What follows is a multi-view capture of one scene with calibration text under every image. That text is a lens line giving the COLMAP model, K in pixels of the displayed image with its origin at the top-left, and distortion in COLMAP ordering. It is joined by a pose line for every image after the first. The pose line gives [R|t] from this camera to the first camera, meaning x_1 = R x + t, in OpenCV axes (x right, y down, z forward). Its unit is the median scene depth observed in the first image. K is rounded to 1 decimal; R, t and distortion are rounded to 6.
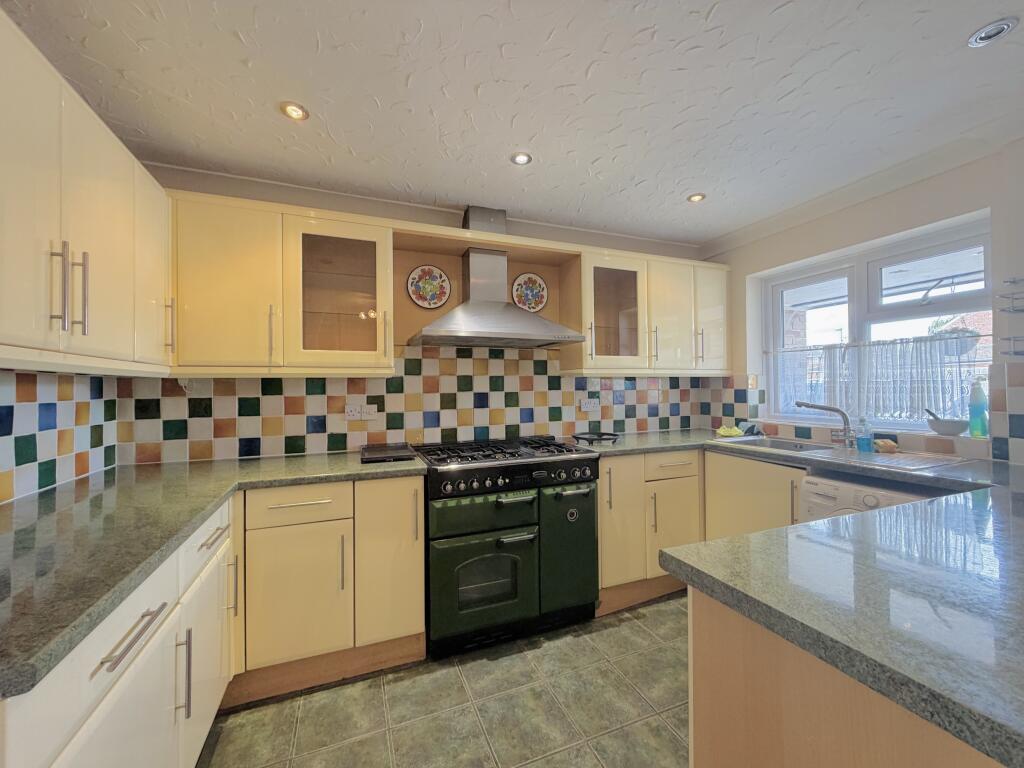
lens RADIAL K [[409.2, 0, 510.0], [0, 409.2, 384.0], [0, 0, 1]] dist [0.000649, -0.000341]
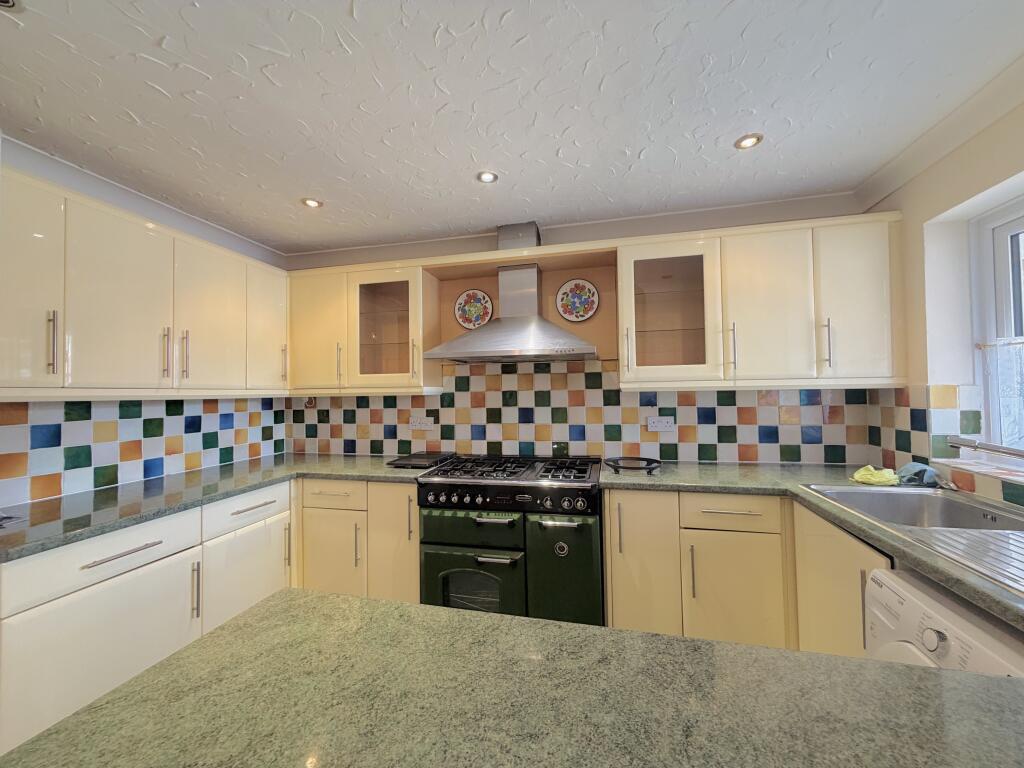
lens RADIAL K [[409.2, 0, 510.0], [0, 409.2, 384.0], [0, 0, 1]] dist [0.000649, -0.000341]
pose [[0.817284, -0.013043, -0.576088, 0.498573], [0.010299, 0.999915, -0.008027, -0.030821], [0.576144, 0.000627, 0.817348, 0.172245]]
